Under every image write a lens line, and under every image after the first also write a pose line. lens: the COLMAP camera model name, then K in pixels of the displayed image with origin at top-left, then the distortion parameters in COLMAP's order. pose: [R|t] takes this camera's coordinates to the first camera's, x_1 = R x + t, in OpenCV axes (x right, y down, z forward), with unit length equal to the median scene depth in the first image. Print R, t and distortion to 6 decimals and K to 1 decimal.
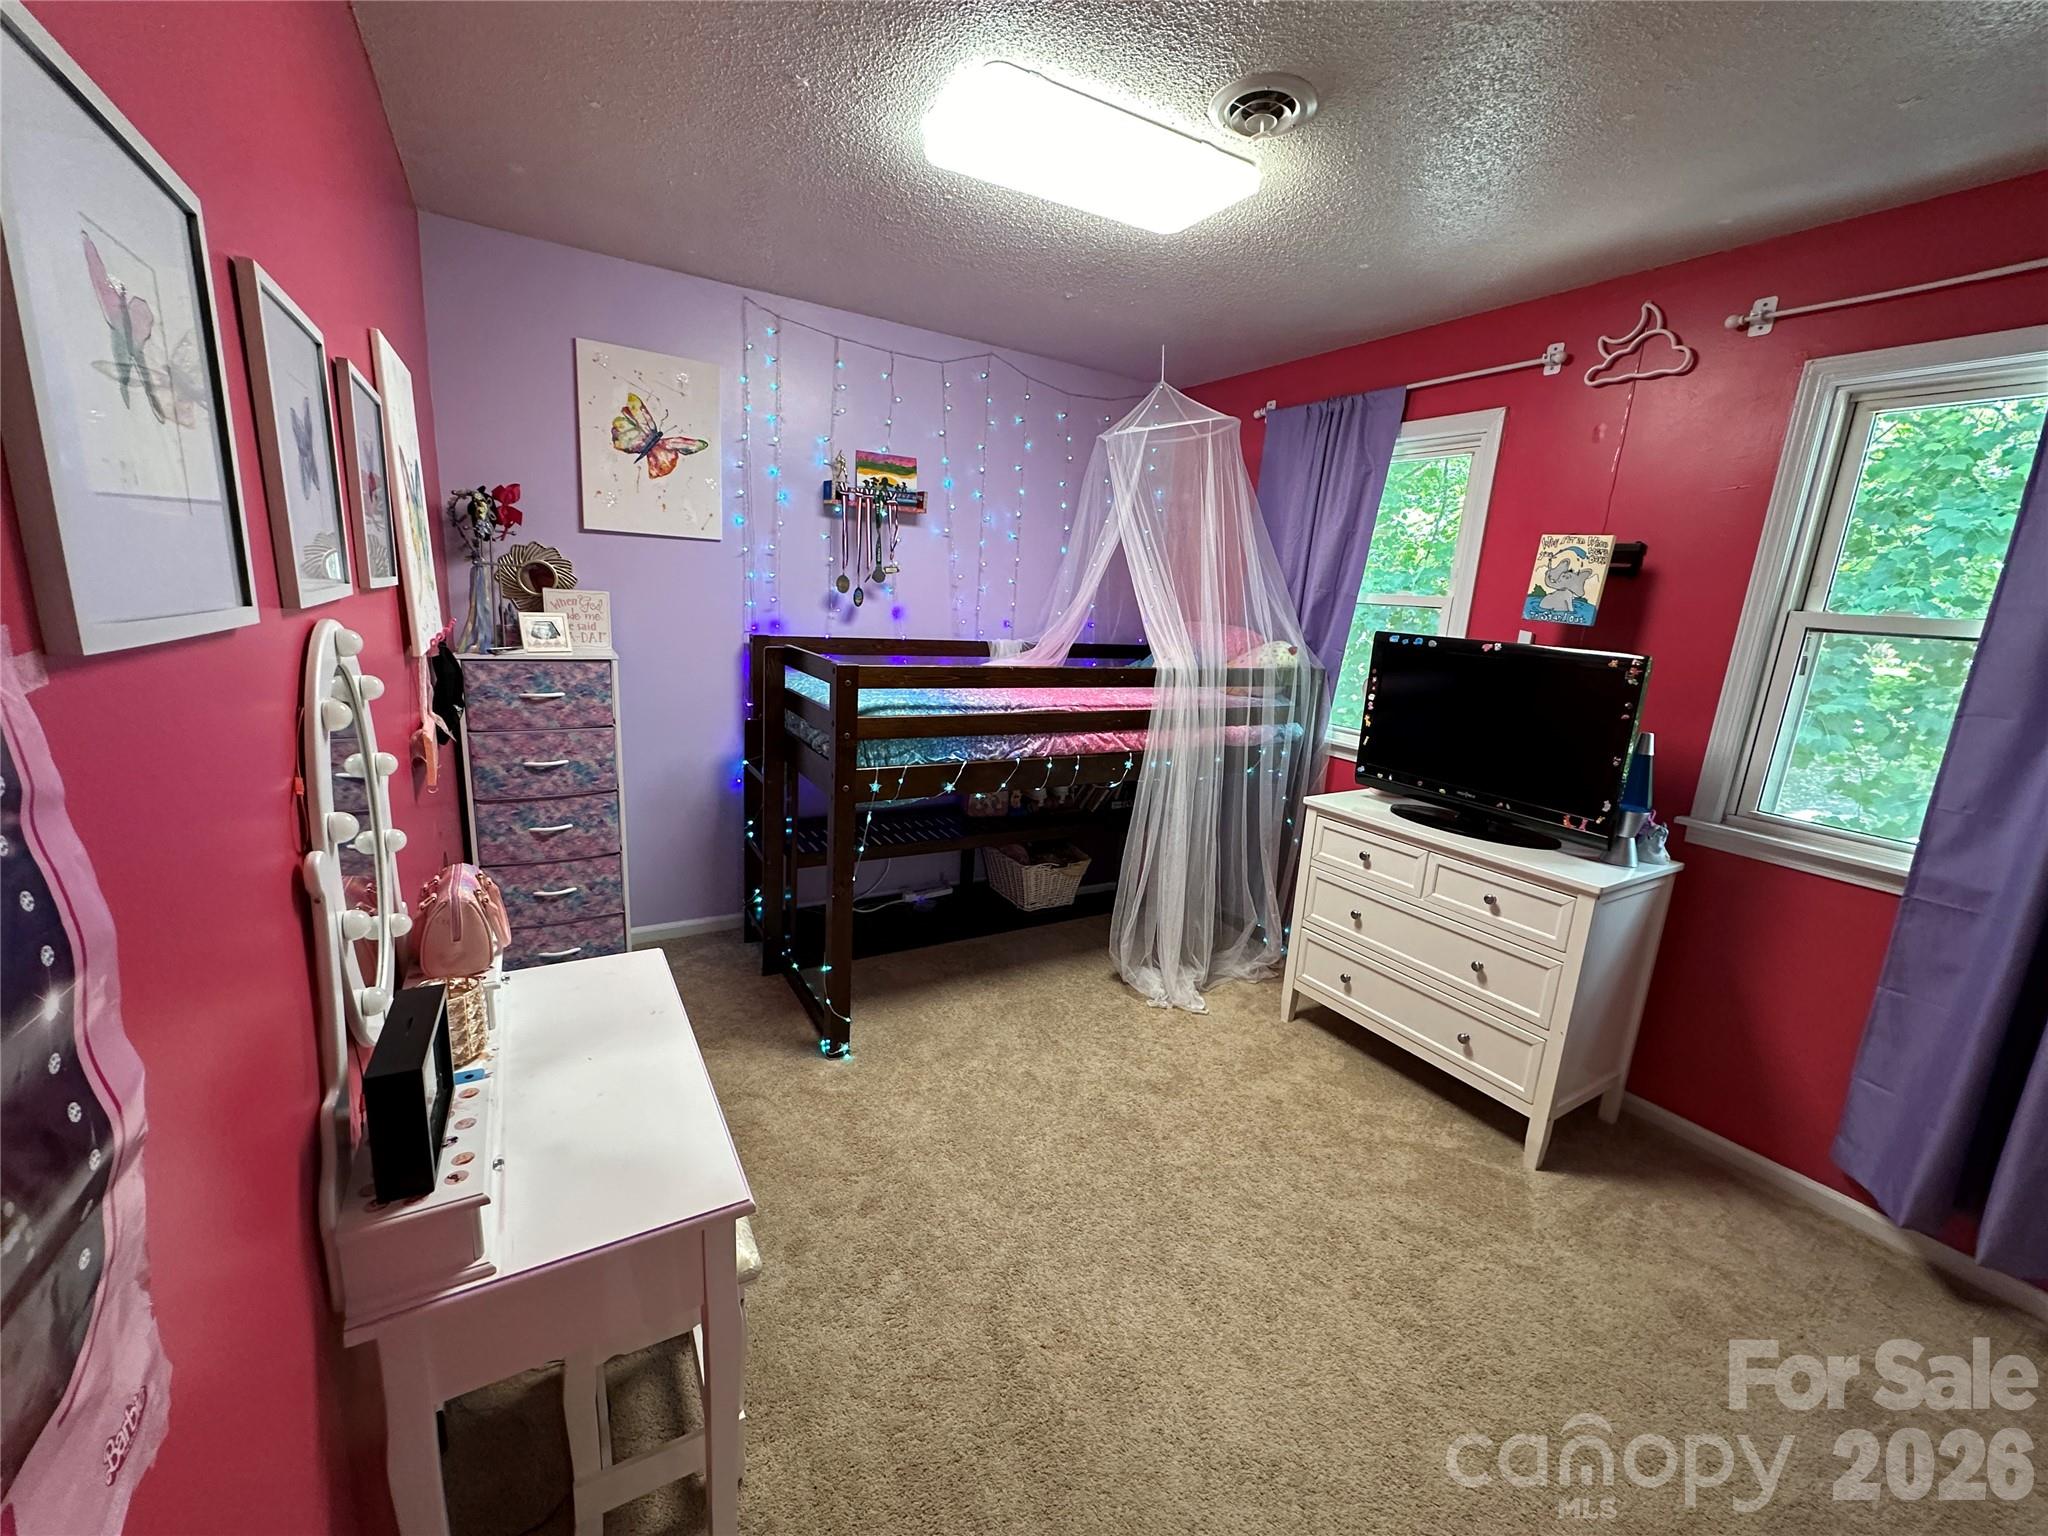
lens RADIAL K [[818.2, 0, 1024.0], [0, 818.2, 768.0], [0, 0, 1]] dist [-0.002162, 0.000337]
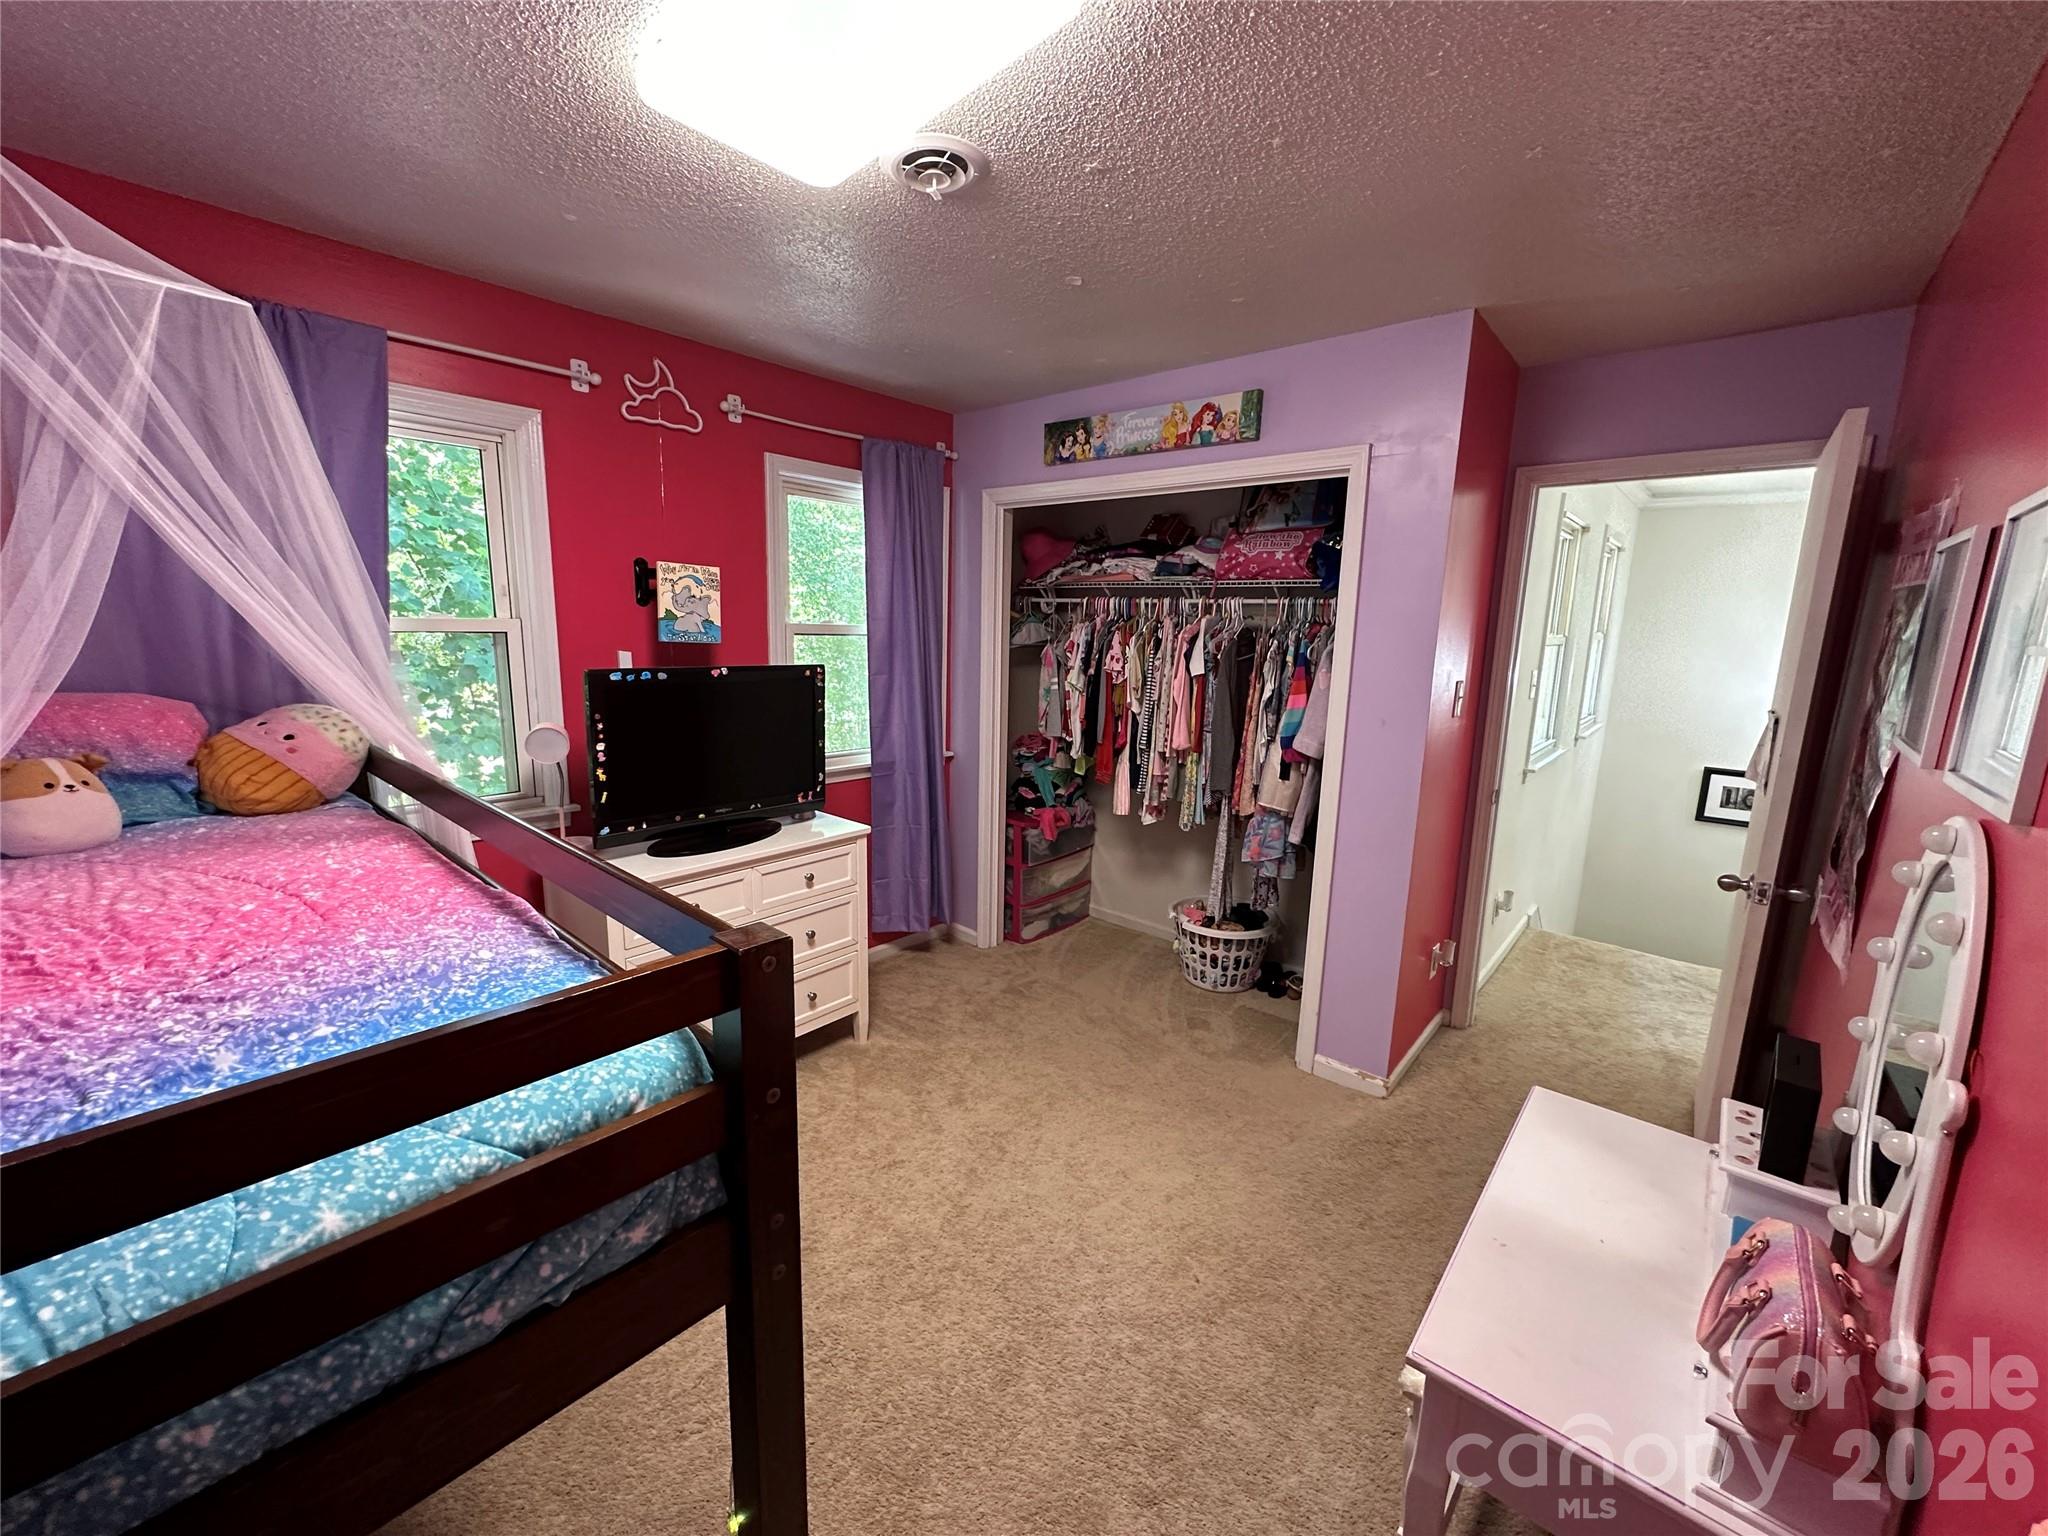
lens RADIAL K [[818.2, 0, 1024.0], [0, 818.2, 768.0], [0, 0, 1]] dist [-0.002162, 0.000337]
pose [[-0.312152, -0.236940, 0.920011, -0.529164], [0.162133, 0.940907, 0.297332, -0.263874], [-0.936095, 0.241977, -0.255291, 0.866569]]
